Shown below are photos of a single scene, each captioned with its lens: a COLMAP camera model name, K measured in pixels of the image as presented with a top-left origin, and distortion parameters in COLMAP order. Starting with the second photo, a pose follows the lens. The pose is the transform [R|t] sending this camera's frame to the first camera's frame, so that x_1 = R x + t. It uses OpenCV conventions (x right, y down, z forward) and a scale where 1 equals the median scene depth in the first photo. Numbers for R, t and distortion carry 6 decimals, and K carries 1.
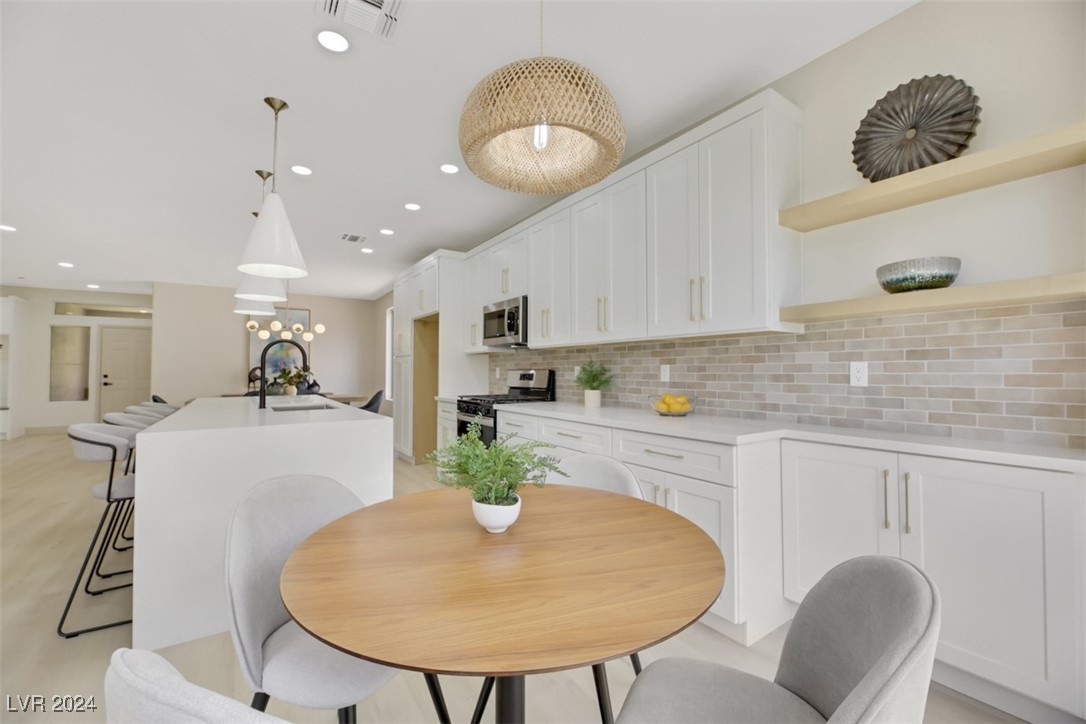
lens RADIAL K [[434.5, 0, 542.1], [0, 434.5, 359.3], [0, 0, 1]] dist [-0.000404, -0.003791]
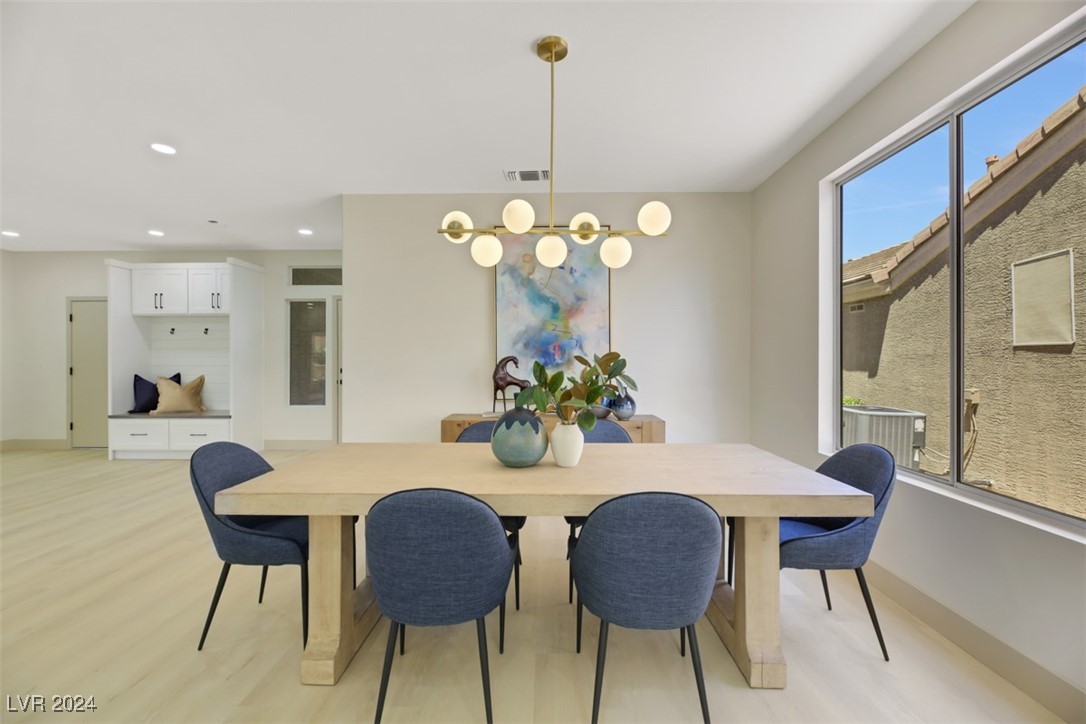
lens RADIAL K [[443.6, 0, 543.9], [0, 443.6, 361.2], [0, 0, 1]] dist [-0.002298, -0.001377]
pose [[0.817806, 0.001901, -0.575490, -0.688970], [0.017179, 0.999468, 0.027714, 0.019178], [0.575237, -0.032551, 0.817339, 1.230548]]
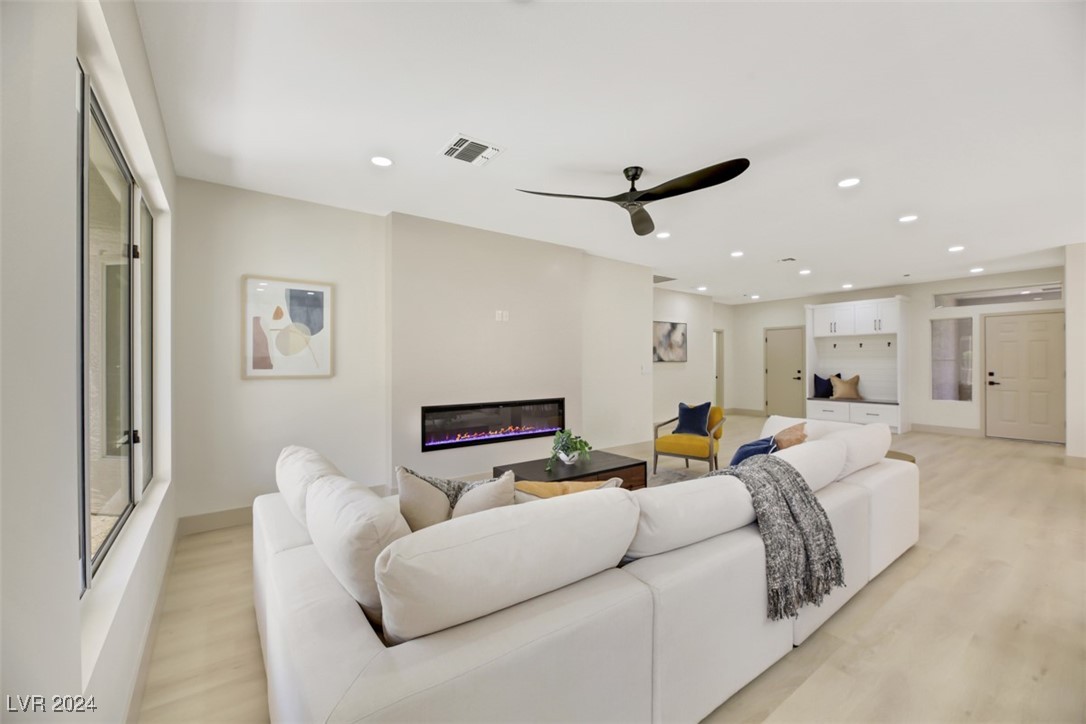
lens RADIAL K [[443.6, 0, 543.9], [0, 443.6, 361.2], [0, 0, 1]] dist [-0.002298, -0.001377]
pose [[0.036608, -0.002311, -0.999327, -0.359867], [0.031760, 0.999495, -0.001148, -0.026079], [0.998825, -0.031697, 0.036662, 0.193413]]
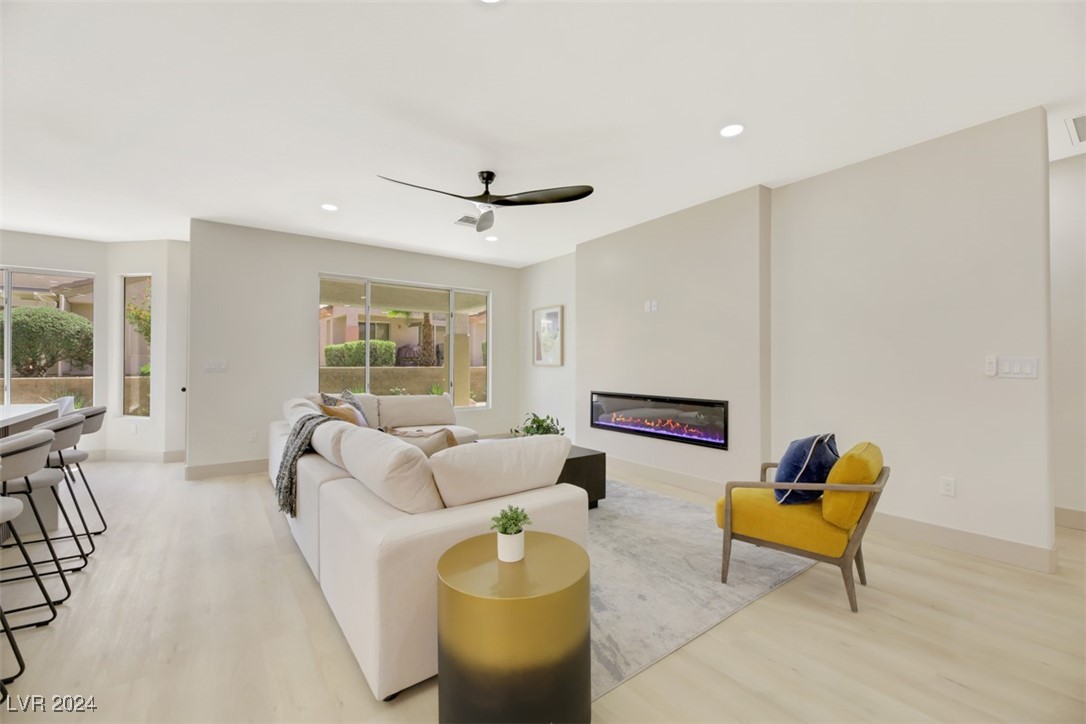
lens RADIAL K [[443.6, 0, 543.9], [0, 443.6, 361.2], [0, 0, 1]] dist [-0.002298, -0.001377]
pose [[-0.999230, -0.001607, -0.039202, -1.193032], [-0.000238, 0.999390, -0.034920, 0.027078], [0.039234, -0.034884, -0.998621, 1.206466]]
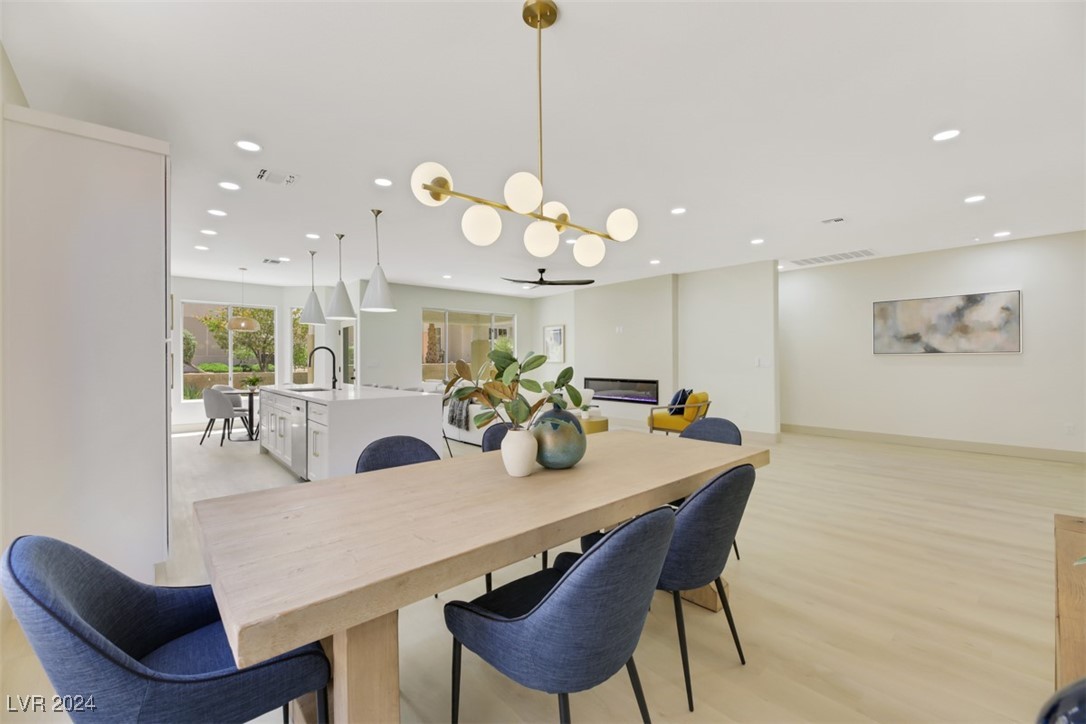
lens RADIAL K [[438.9, 0, 543.9], [0, 438.9, 360.3], [0, 0, 1]] dist [-0.000745, -0.000712]
pose [[-0.991563, 0.005420, -0.129510, -0.908098], [0.008877, 0.999619, -0.026133, 0.039302], [0.129319, -0.027062, -0.991234, 2.040032]]
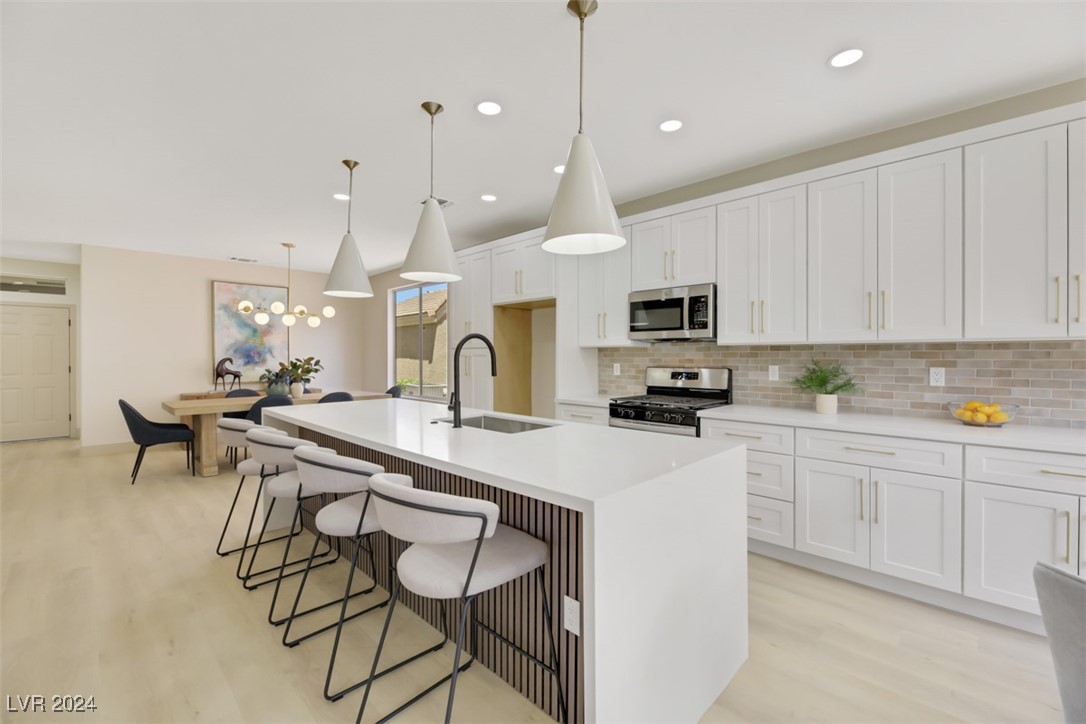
lens RADIAL K [[449.9, 0, 541.8], [0, 449.9, 359.4], [0, 0, 1]] dist [-0.002286, -0.000625]
pose [[0.981115, -0.003106, 0.193399, -0.480229], [-0.004041, 0.999324, 0.036549, -0.023973], [-0.193382, -0.036640, 0.980439, 0.160737]]
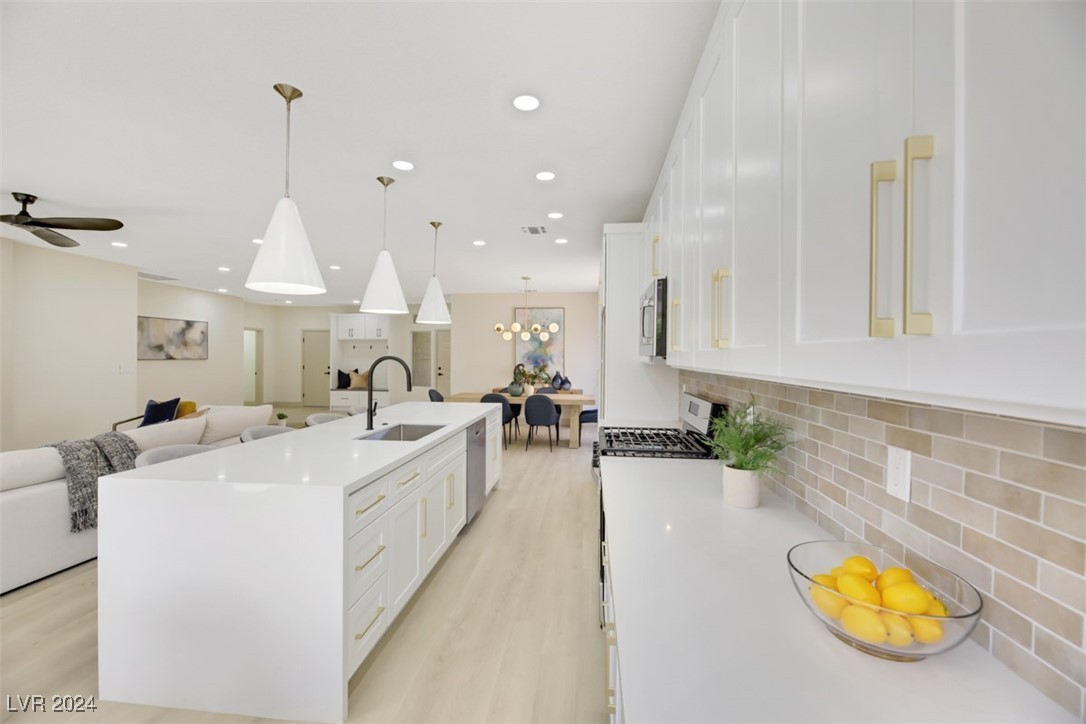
lens RADIAL K [[438.9, 0, 543.9], [0, 438.9, 360.3], [0, 0, 1]] dist [-0.000745, -0.000712]
pose [[0.762709, 0.010997, -0.646649, 0.196615], [0.011637, 0.999460, 0.030724, -0.046810], [0.646637, -0.030958, 0.762169, 0.379762]]
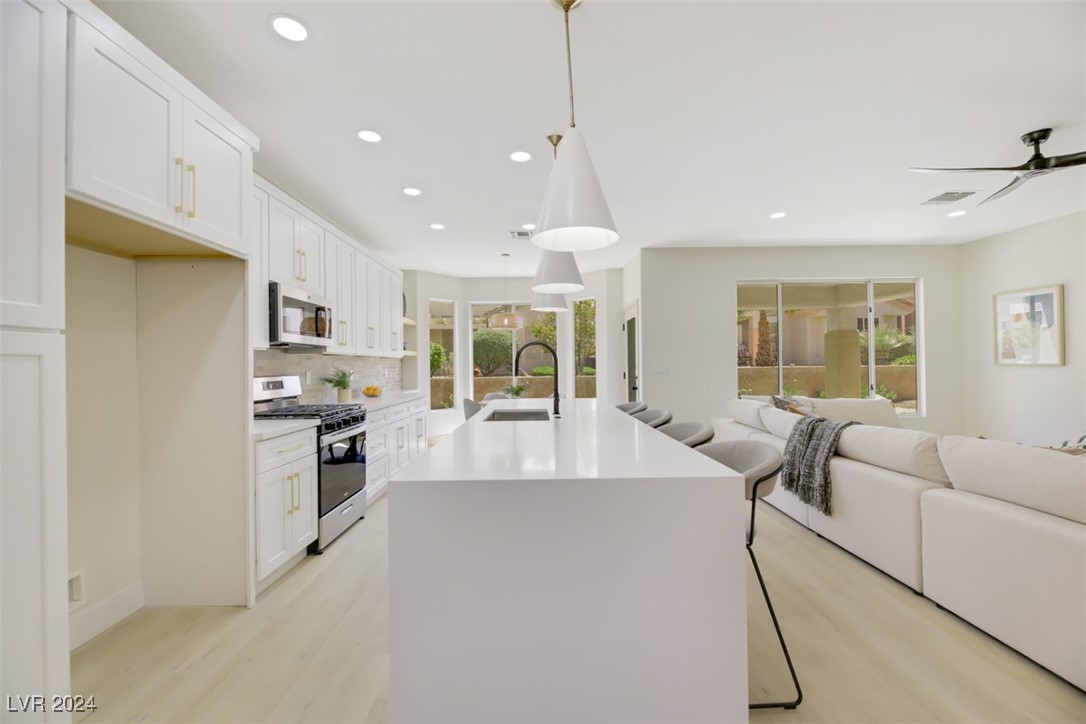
lens RADIAL K [[443.6, 0, 543.9], [0, 443.6, 361.2], [0, 0, 1]] dist [-0.002298, -0.001377]
pose [[-0.830492, 0.014846, 0.556832, -0.863592], [-0.003733, 0.999474, -0.032215, 0.020288], [-0.557018, -0.028833, -0.830000, 1.351803]]
